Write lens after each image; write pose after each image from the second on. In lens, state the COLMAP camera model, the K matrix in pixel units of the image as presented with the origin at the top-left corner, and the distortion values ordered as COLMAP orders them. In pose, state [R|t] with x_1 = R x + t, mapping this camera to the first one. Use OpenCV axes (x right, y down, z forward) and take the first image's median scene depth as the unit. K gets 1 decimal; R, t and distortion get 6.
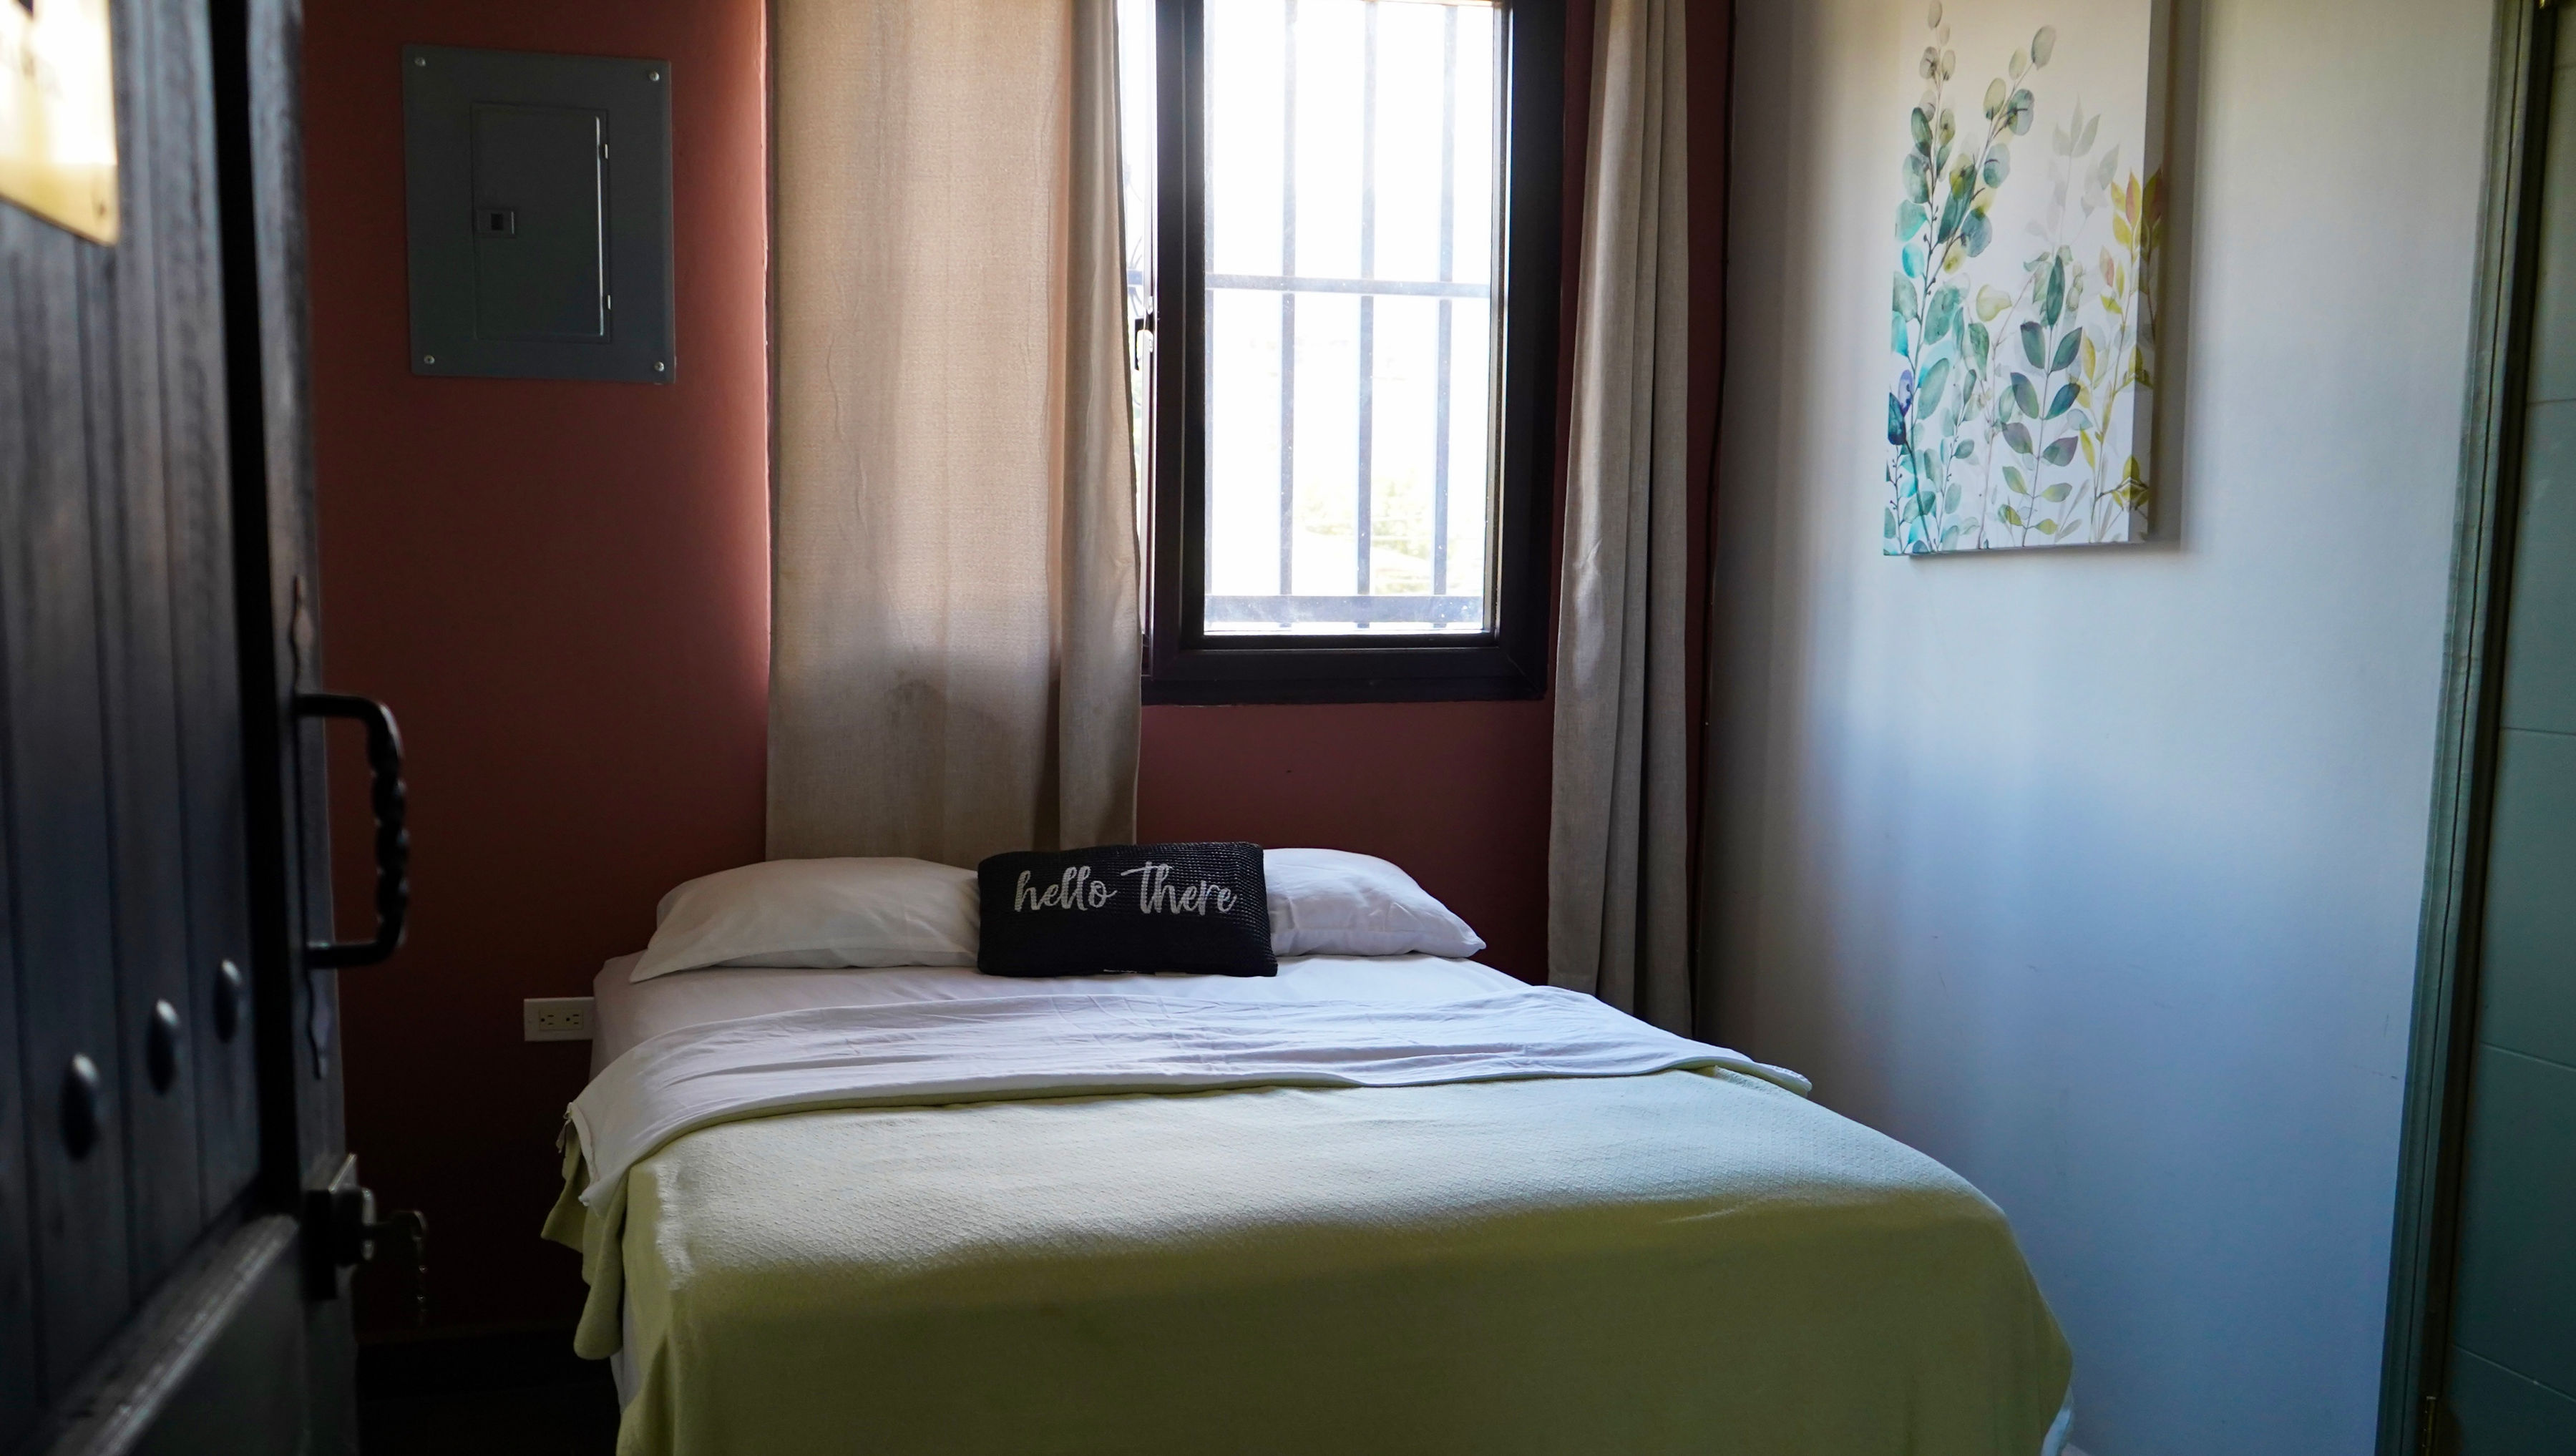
lens RADIAL K [[1564.0, 0, 1288.0], [0, 1564.0, 728.0], [0, 0, 1]] dist [-0.003485, -0.000378]
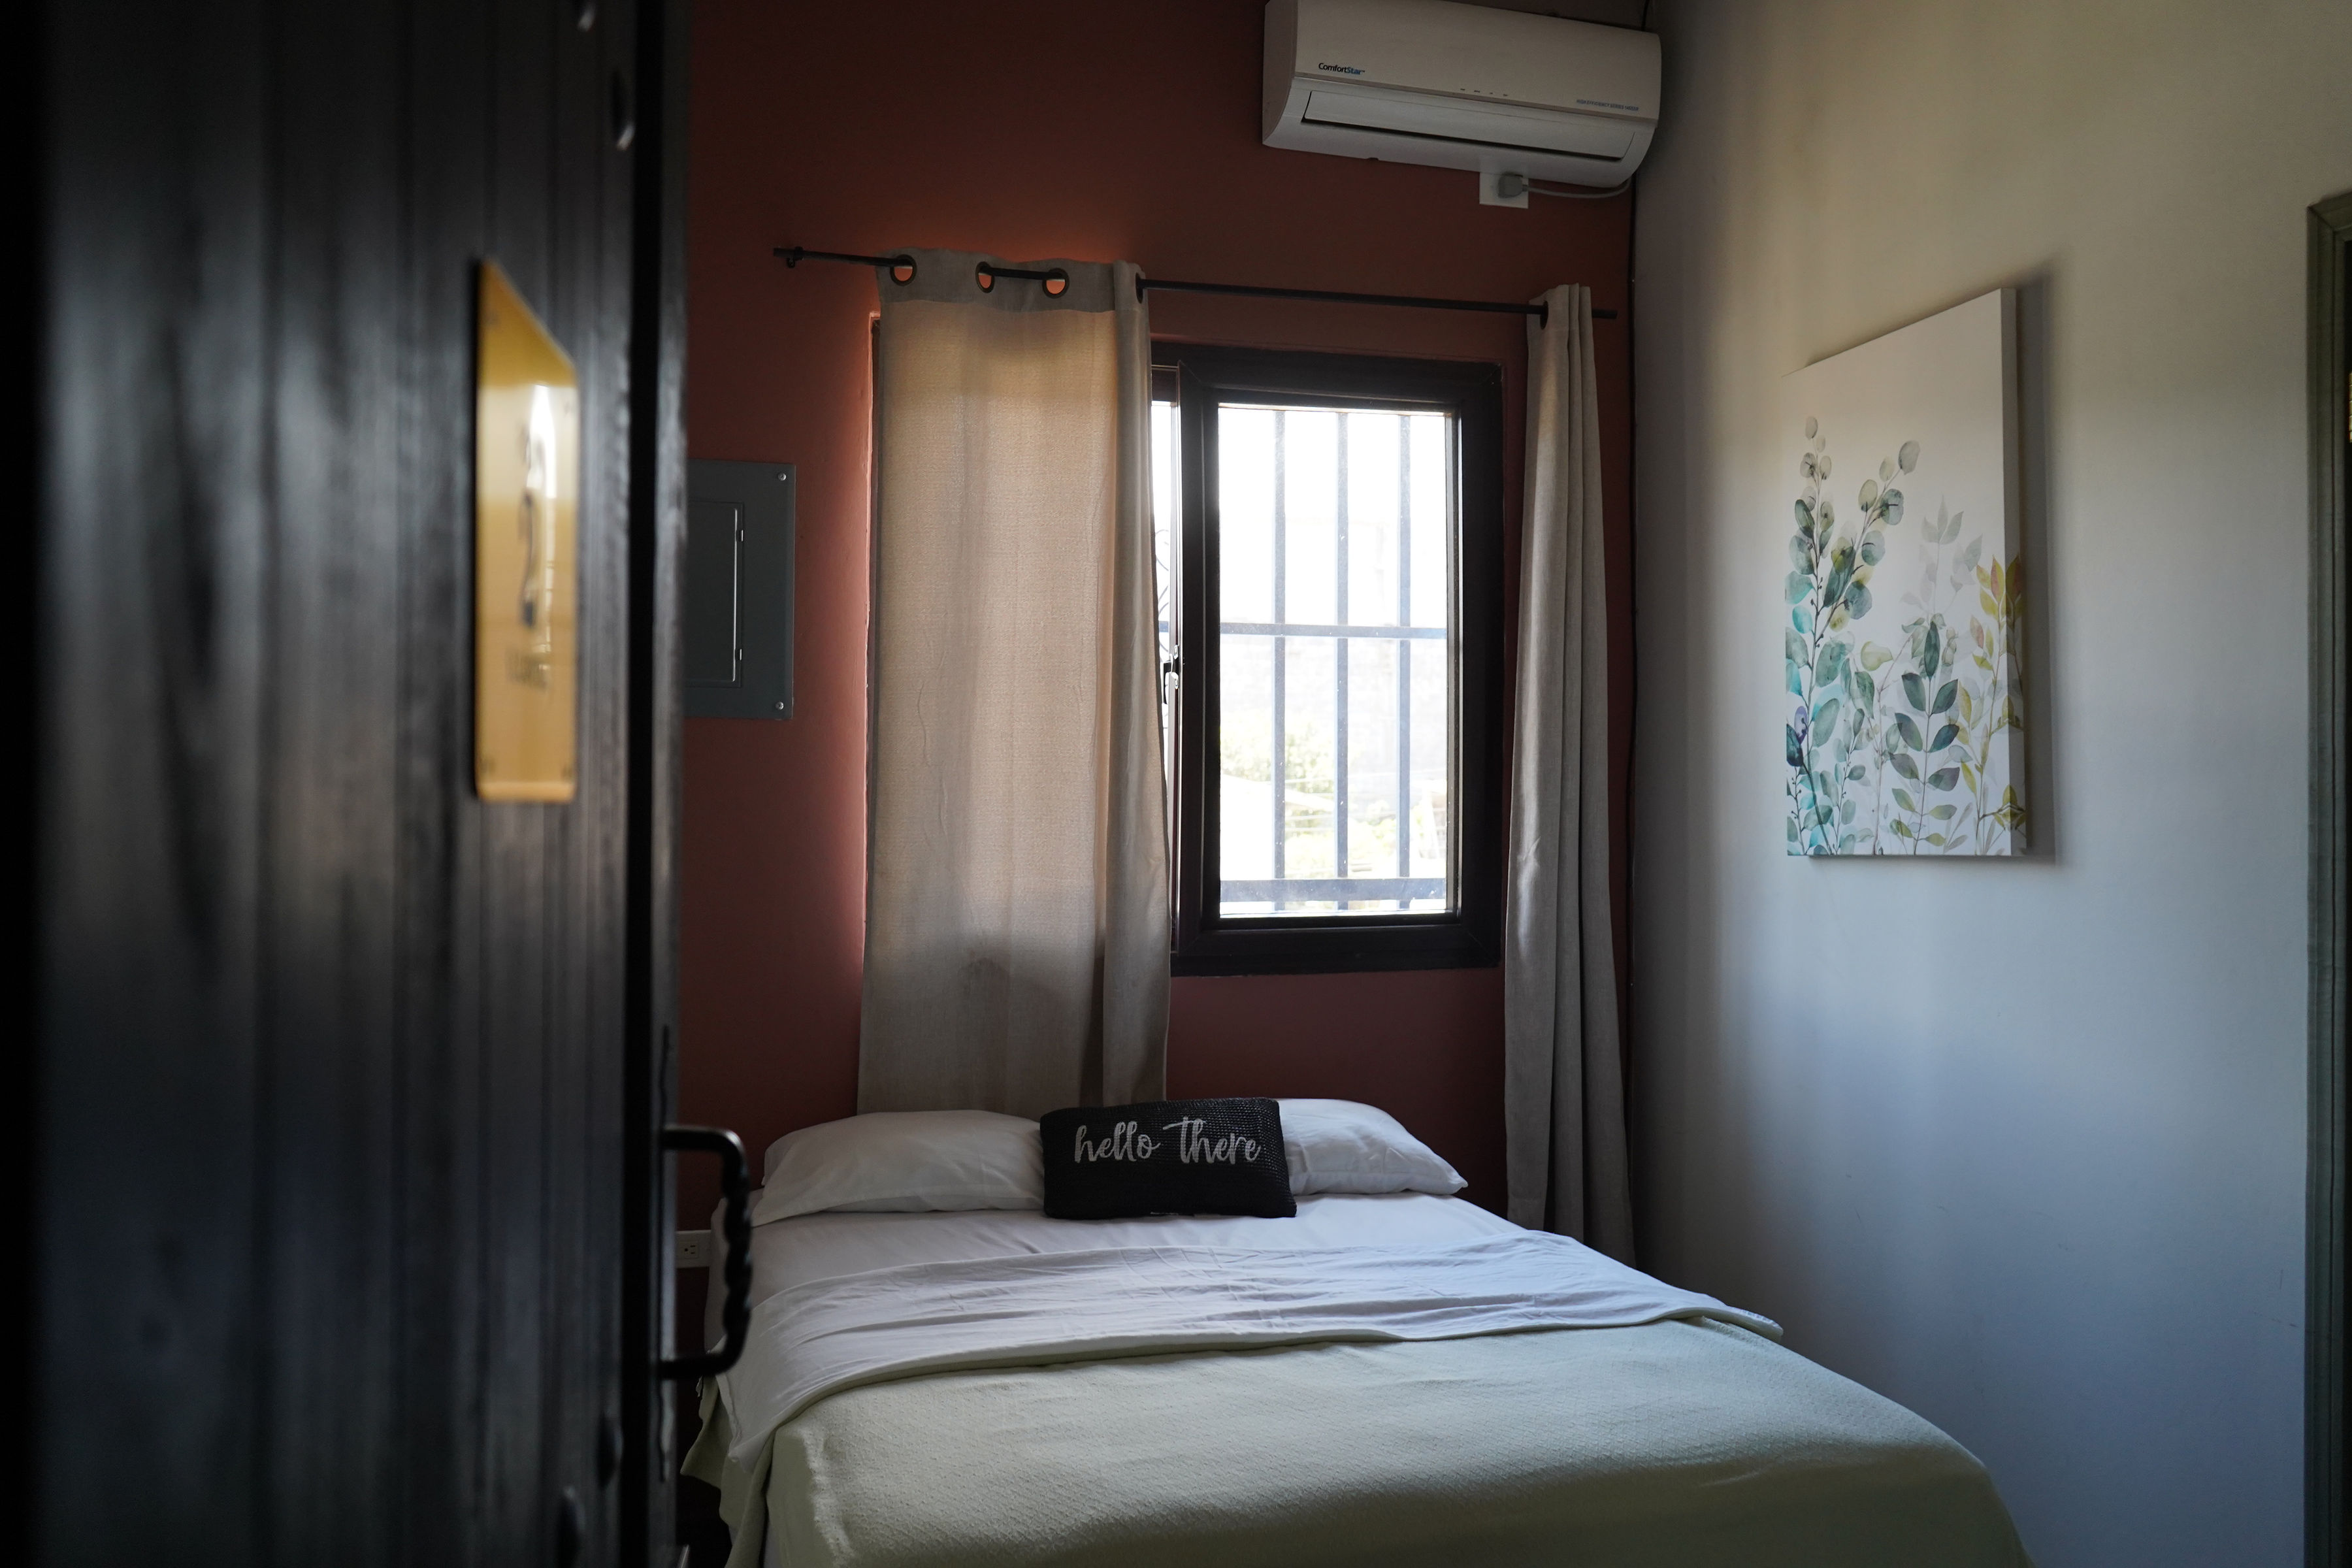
lens RADIAL K [[1224.8, 0, 1176.0], [0, 1224.8, 784.0], [0, 0, 1]] dist [-0.002340, -0.000394]
pose [[0.999962, -0.007581, 0.004284, -0.101479], [0.007958, 0.995339, -0.096109, -0.079809], [-0.003535, 0.096139, 0.995362, 0.048313]]
